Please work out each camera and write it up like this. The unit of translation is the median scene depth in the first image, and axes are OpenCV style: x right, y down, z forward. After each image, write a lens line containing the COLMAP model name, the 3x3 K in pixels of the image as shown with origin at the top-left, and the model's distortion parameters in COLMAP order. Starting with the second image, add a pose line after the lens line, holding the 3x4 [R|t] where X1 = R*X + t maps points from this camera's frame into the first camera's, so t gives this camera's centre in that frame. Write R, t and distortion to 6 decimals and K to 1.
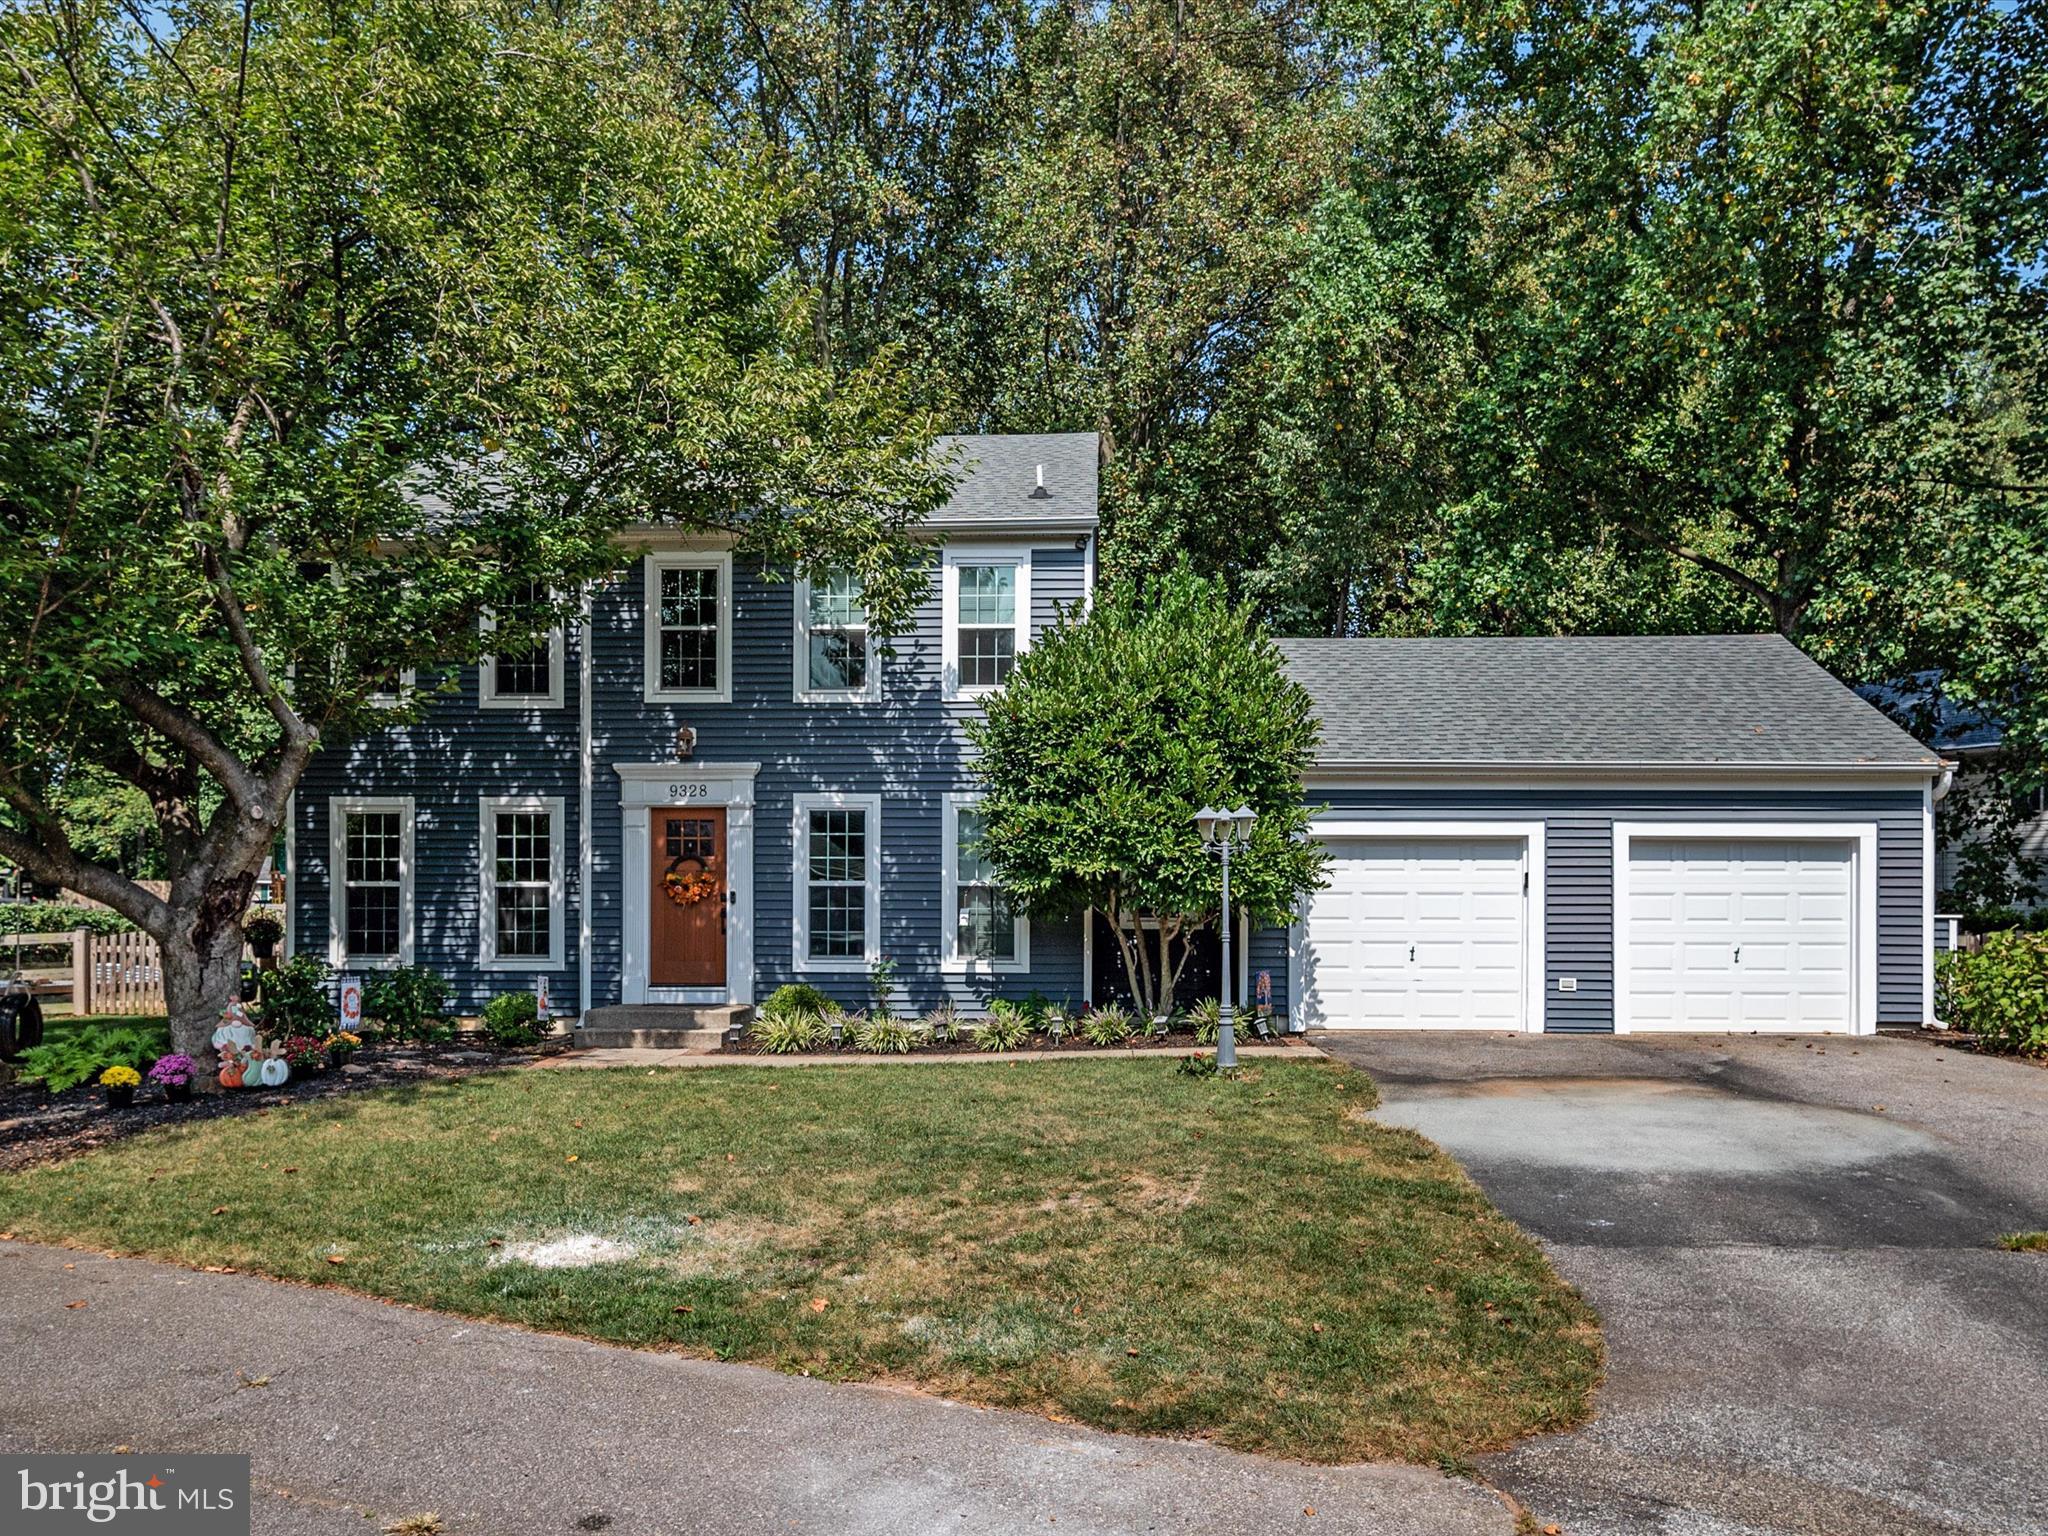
lens RADIAL K [[1249.3, 0, 1018.8], [0, 1249.3, 835.4], [0, 0, 1]] dist [0.014469, -0.000285]
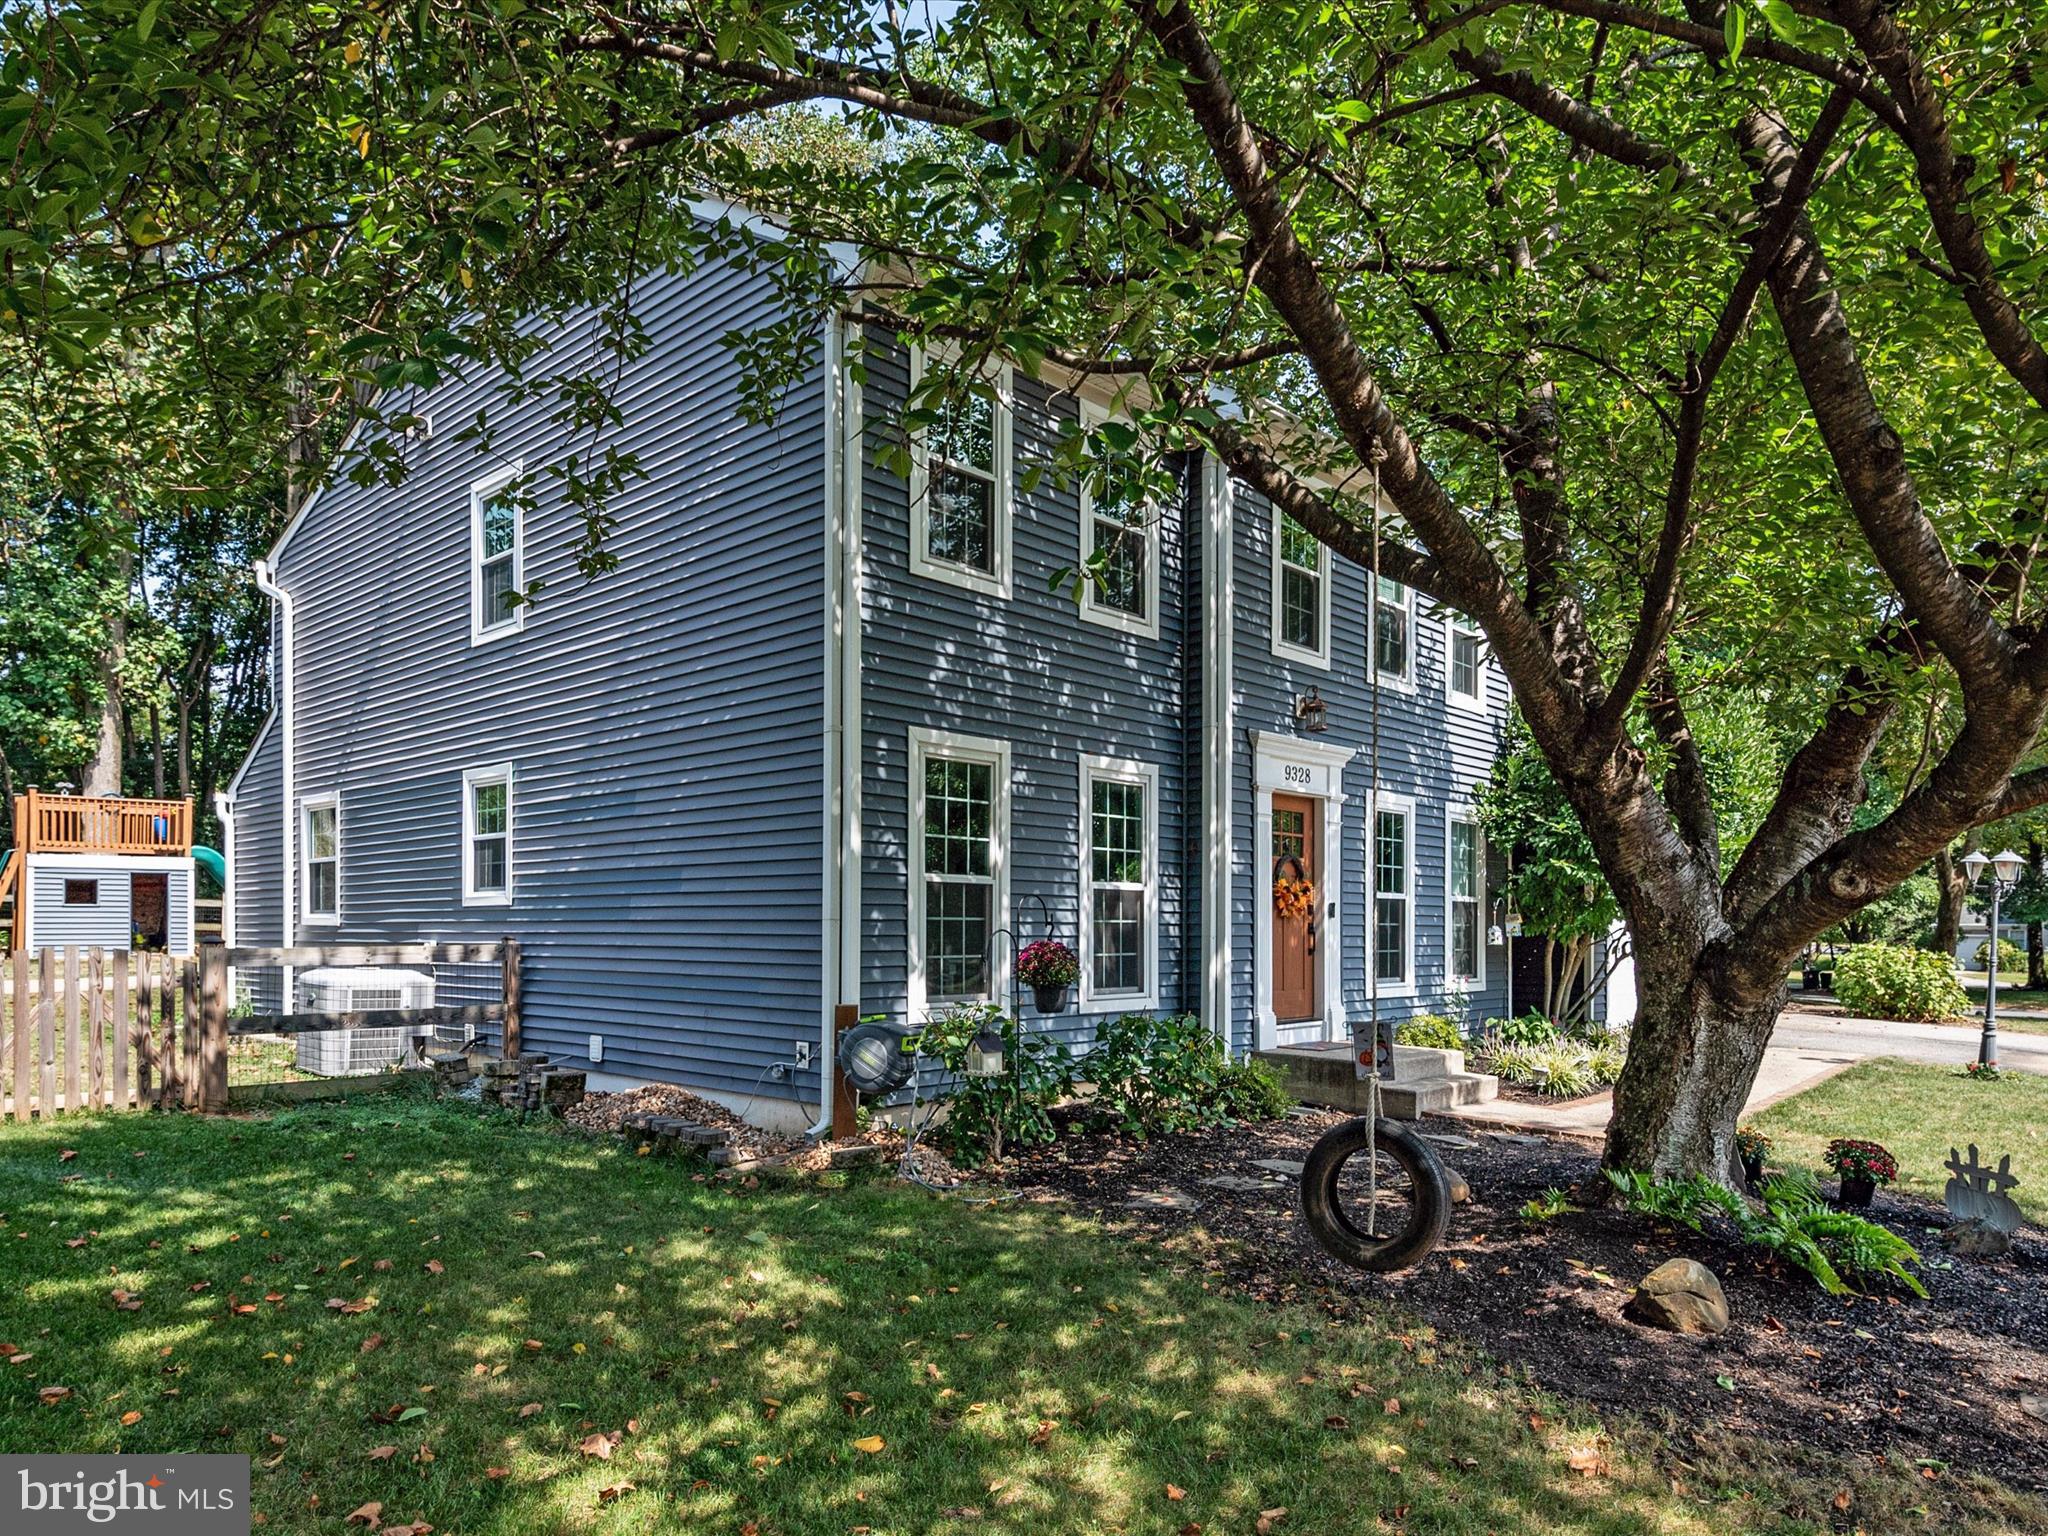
lens RADIAL K [[1249.3, 0, 1018.8], [0, 1249.3, 835.4], [0, 0, 1]] dist [0.014469, -0.000285]
pose [[0.688545, 0.054751, 0.723124, -0.957284], [-0.066123, 0.997732, -0.012581, 0.024216], [-0.722173, -0.039153, 0.690603, 0.581141]]
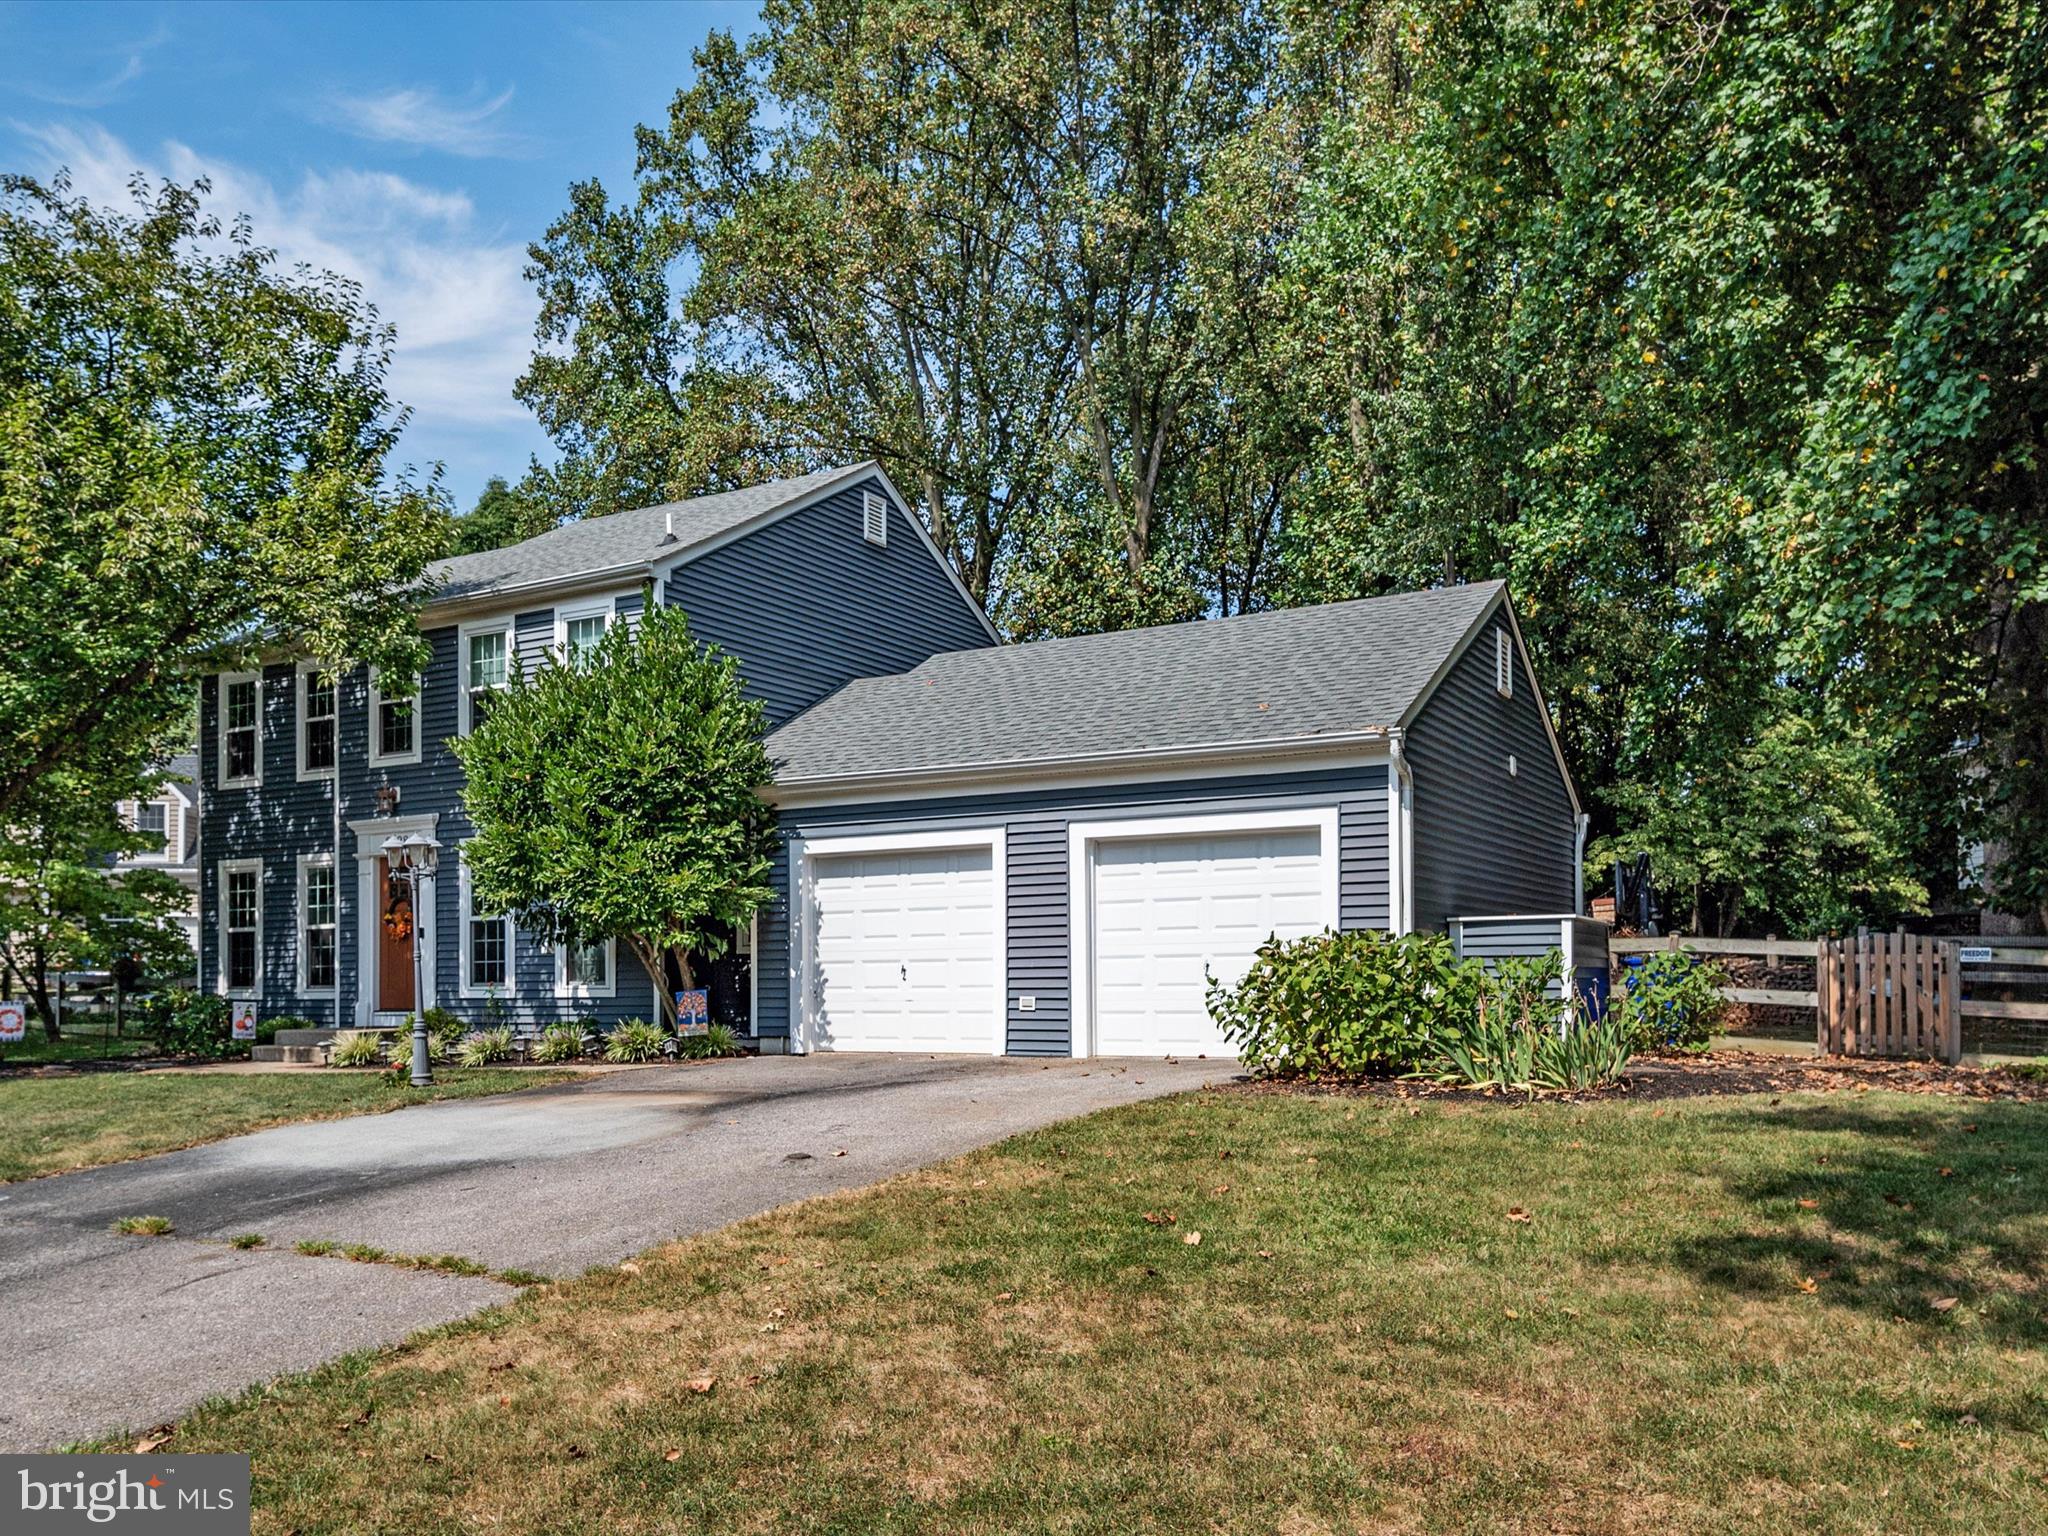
lens RADIAL K [[1721.6, 0, 1024.0], [0, 1721.6, 768.0], [0, 0, 1]] dist [0.023850, 0.000601]
pose [[0.863876, -0.074735, -0.498130, 1.041332], [0.059340, 0.997145, -0.046692, 0.005202], [0.500197, 0.010777, 0.865844, -0.095723]]
